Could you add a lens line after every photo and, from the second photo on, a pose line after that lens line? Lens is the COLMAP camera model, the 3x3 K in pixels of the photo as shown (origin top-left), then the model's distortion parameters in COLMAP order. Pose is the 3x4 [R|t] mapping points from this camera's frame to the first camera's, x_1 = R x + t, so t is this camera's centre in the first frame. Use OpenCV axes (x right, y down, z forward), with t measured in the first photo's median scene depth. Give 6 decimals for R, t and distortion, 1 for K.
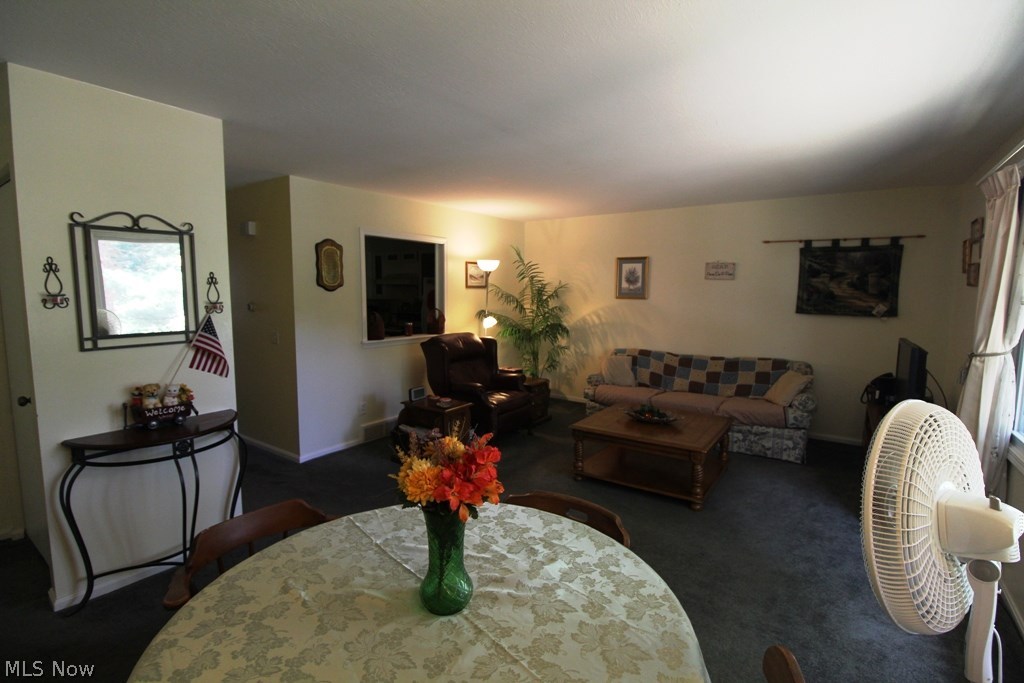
lens RADIAL K [[473.0, 0, 516.0], [0, 473.0, 336.4], [0, 0, 1]] dist [-0.000437, -0.013757]
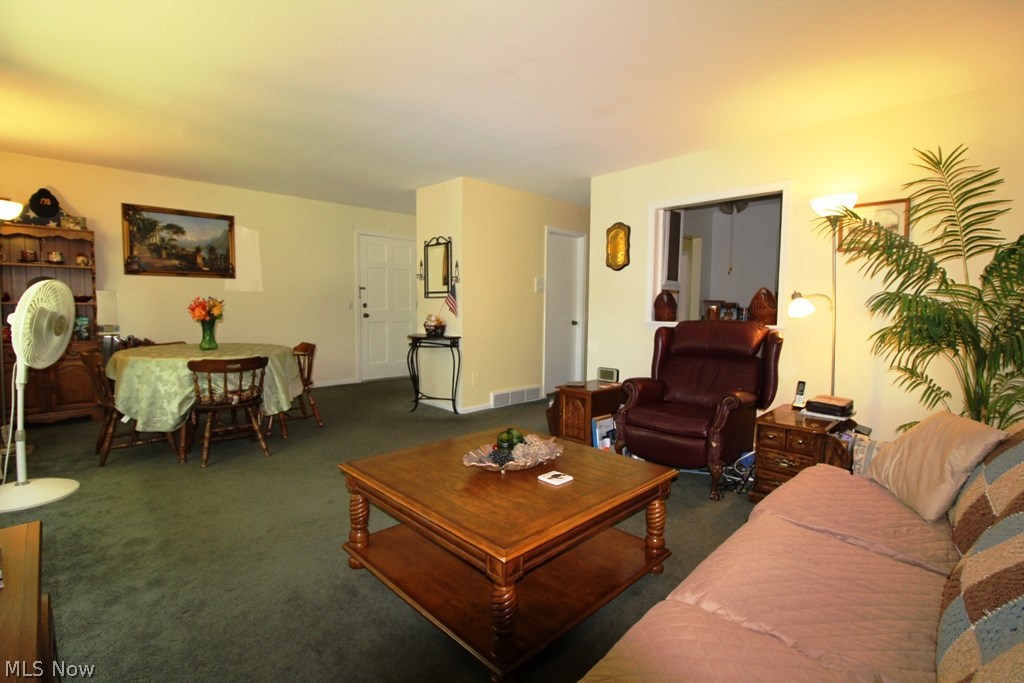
lens RADIAL K [[473.0, 0, 516.0], [0, 473.0, 336.4], [0, 0, 1]] dist [-0.000437, -0.013757]
pose [[-0.174551, 0.061172, -0.982746, 0.650911], [-0.105430, 0.991169, 0.080422, -0.007924], [0.978987, 0.117648, -0.166560, 0.872043]]
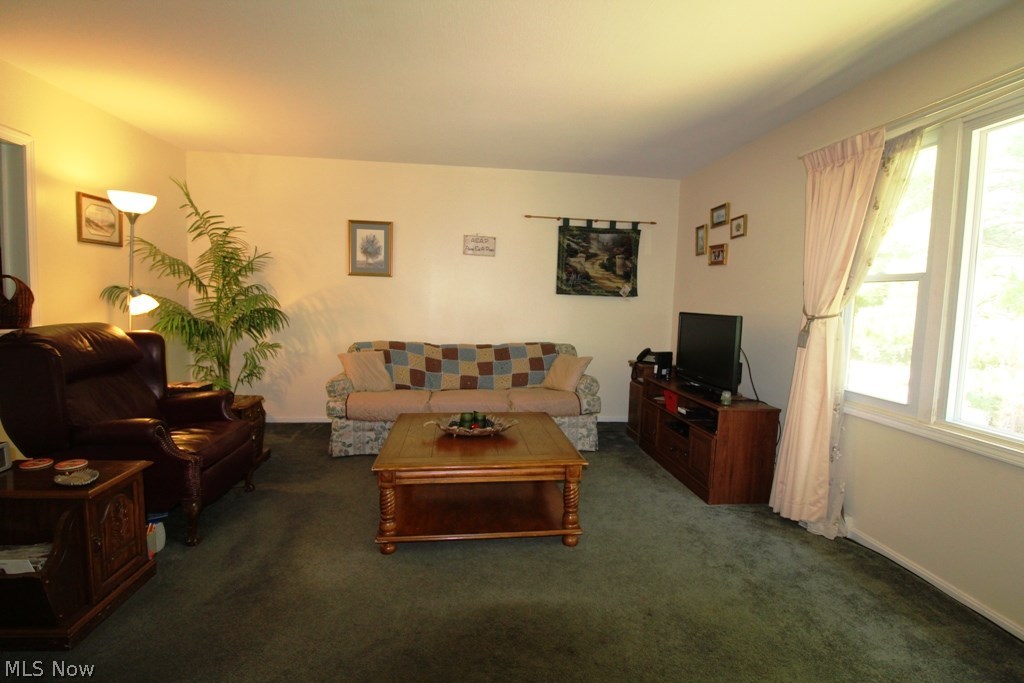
lens RADIAL K [[473.0, 0, 516.0], [0, 473.0, 336.4], [0, 0, 1]] dist [-0.000437, -0.013757]
pose [[0.748827, -0.040211, 0.661545, -0.106523], [0.041752, 0.999037, 0.013464, 0.020475], [-0.661449, 0.017539, 0.749785, 0.337012]]
